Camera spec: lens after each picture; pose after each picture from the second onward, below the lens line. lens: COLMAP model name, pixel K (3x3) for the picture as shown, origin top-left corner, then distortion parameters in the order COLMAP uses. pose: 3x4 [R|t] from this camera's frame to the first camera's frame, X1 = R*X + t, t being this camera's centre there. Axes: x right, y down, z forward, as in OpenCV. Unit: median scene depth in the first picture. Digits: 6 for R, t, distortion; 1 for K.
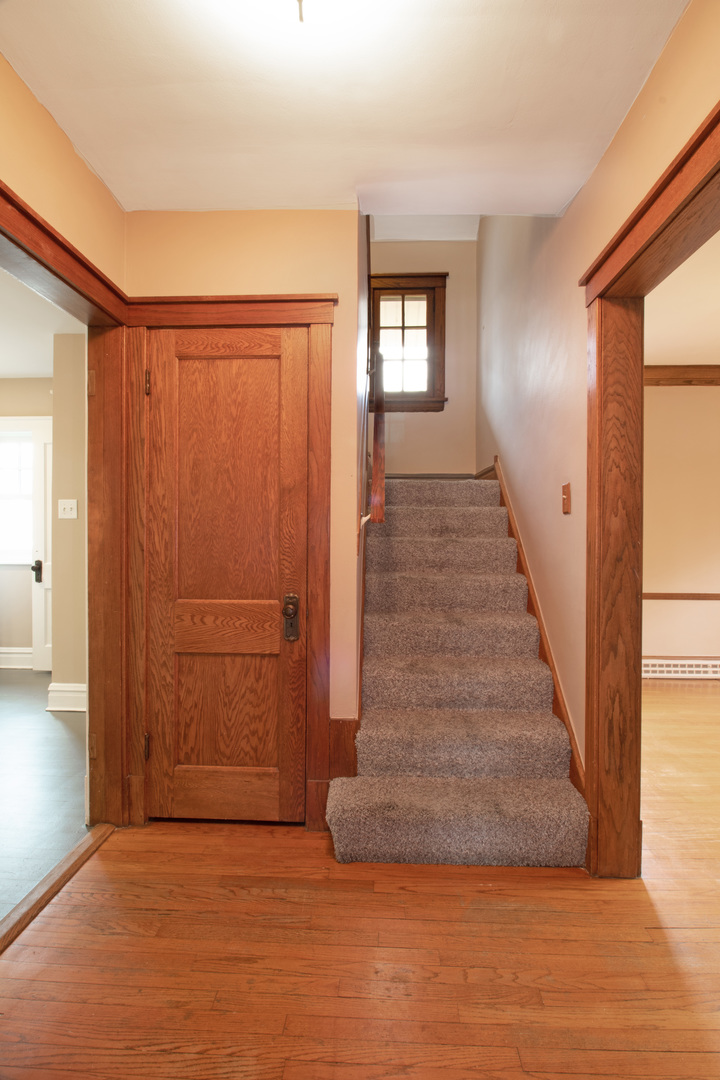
lens RADIAL K [[498.5, 0, 364.0], [0, 498.5, 537.1], [0, 0, 1]] dist [-0.000074, -0.009710]
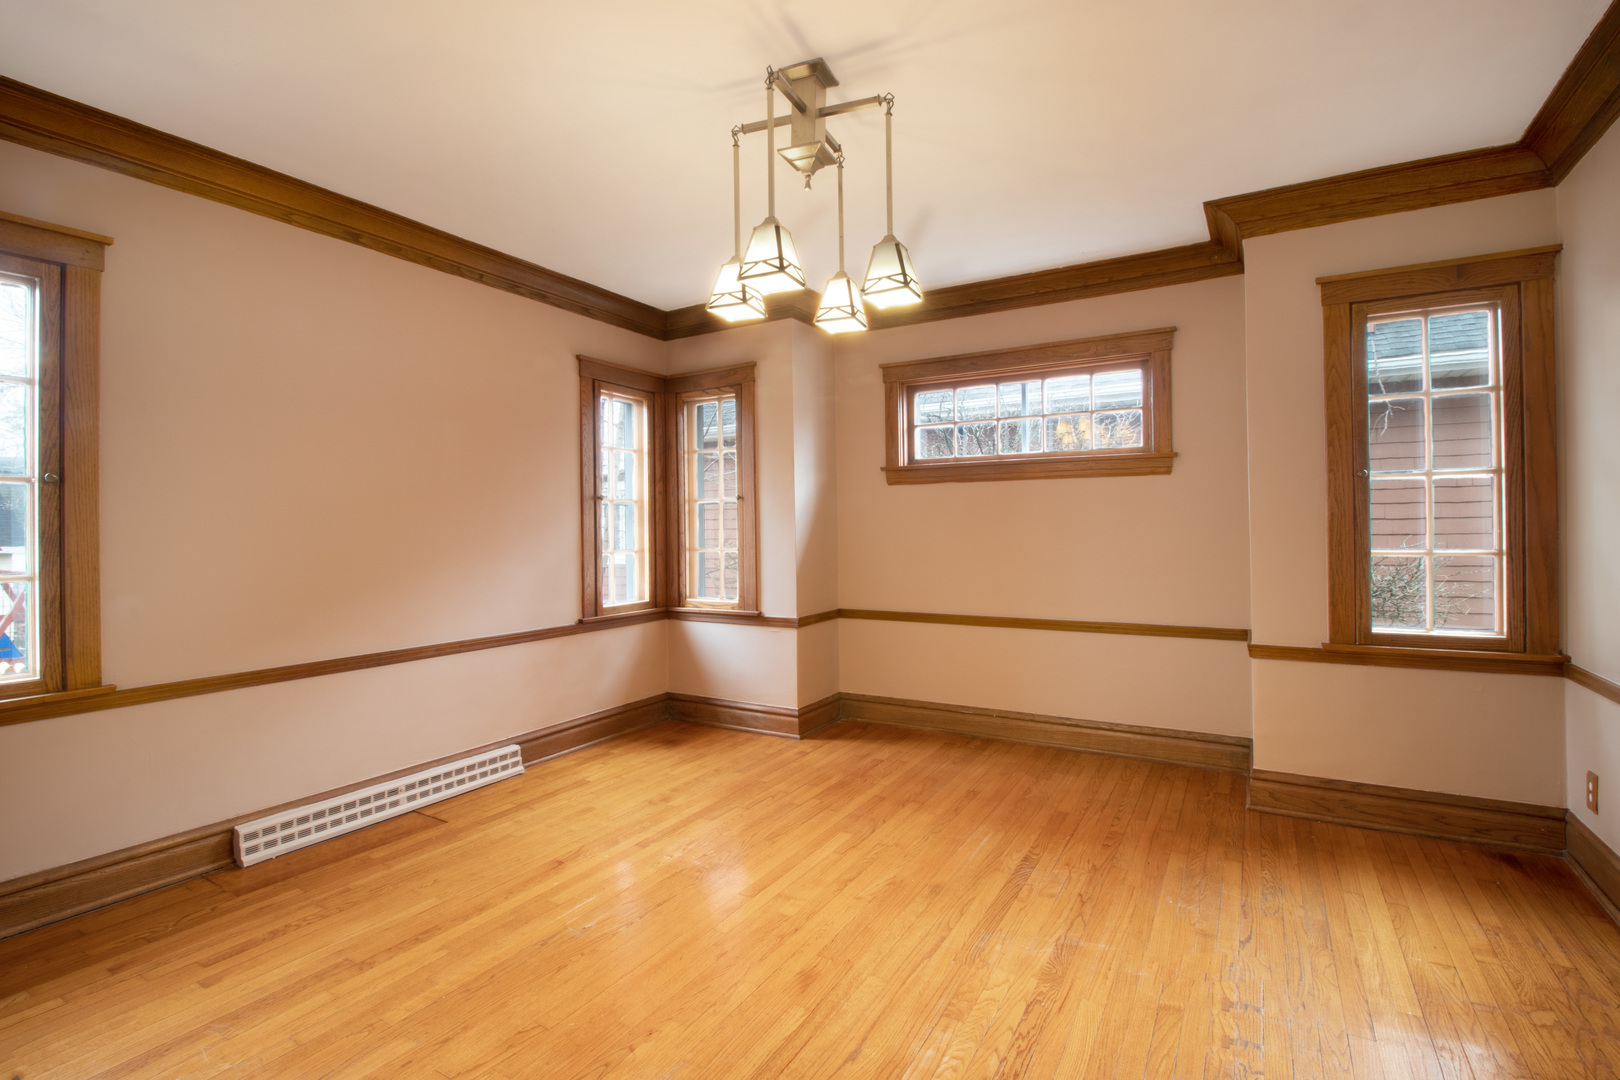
lens RADIAL K [[747.7, 0, 809.0], [0, 747.7, 531.8], [0, 0, 1]] dist [-0.000074, -0.009710]
pose [[0.460018, -0.006520, 0.887886, 0.199042], [0.012647, 0.999920, 0.000791, -0.006148], [-0.887819, 0.010865, 0.460064, 0.257738]]
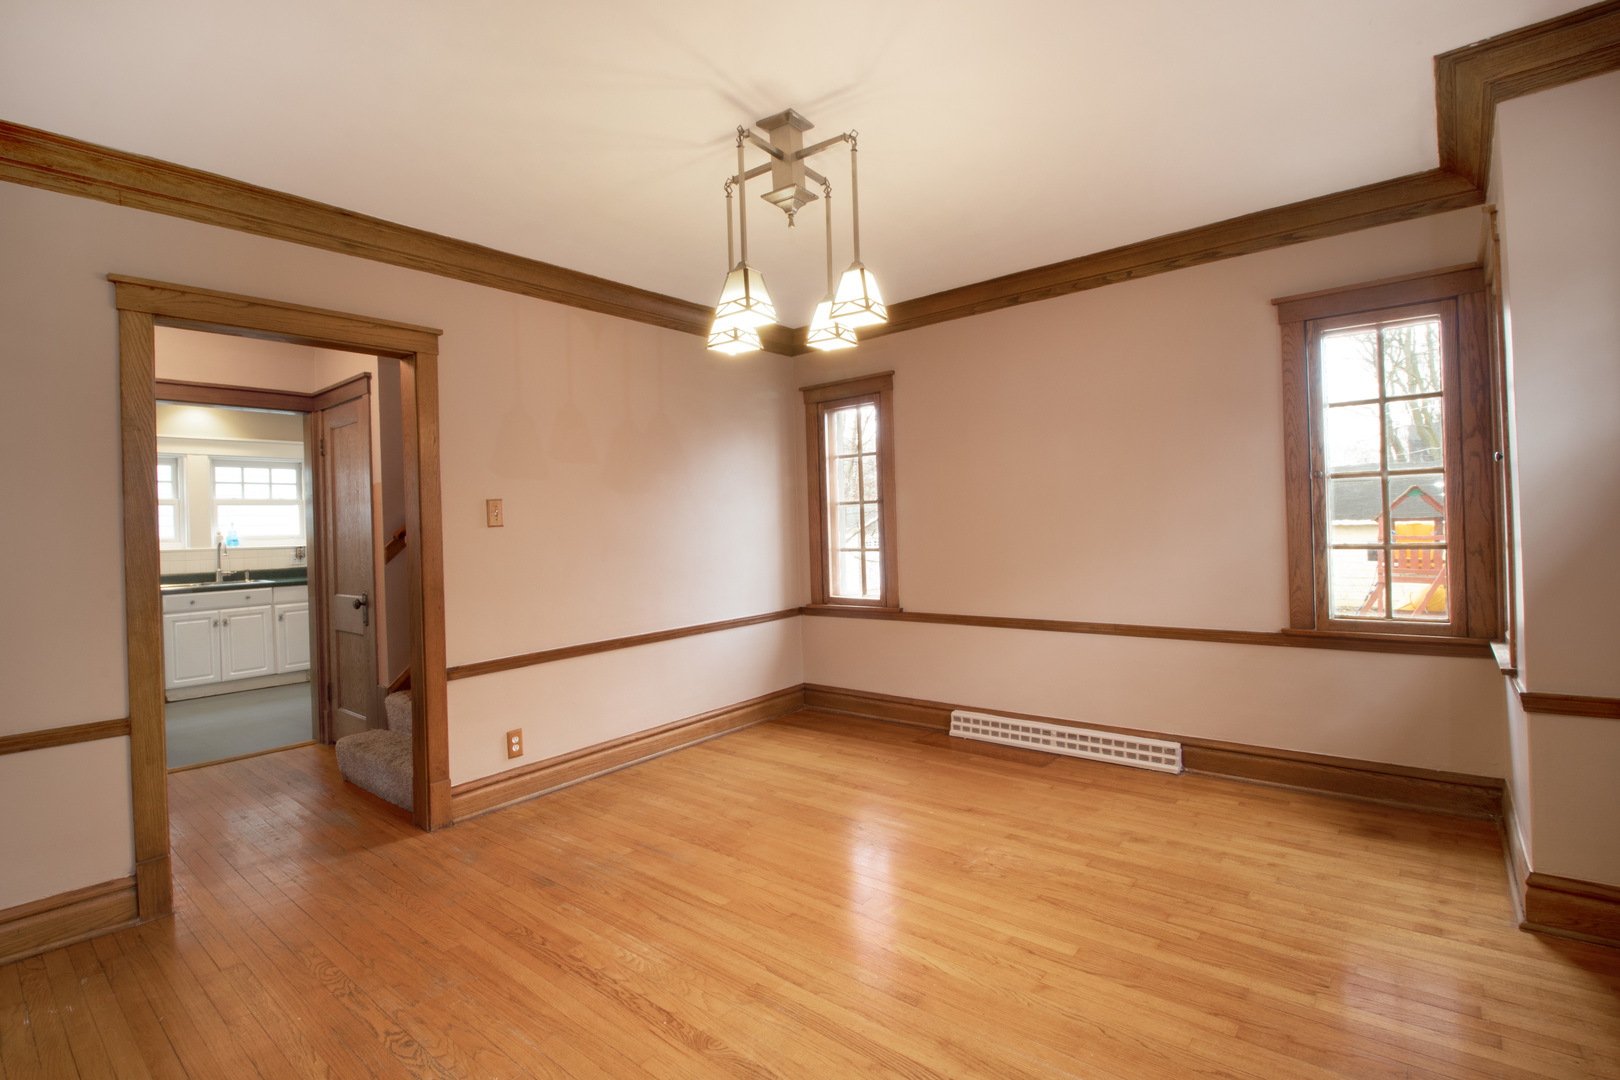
lens RADIAL K [[747.7, 0, 790.8], [0, 747.7, 529.1], [0, 0, 1]] dist [-0.000074, -0.009710]
pose [[0.797254, -0.022729, -0.603216, 1.019477], [0.027777, 0.999614, -0.000953, -0.012711], [0.603005, -0.015996, 0.797577, 0.030075]]
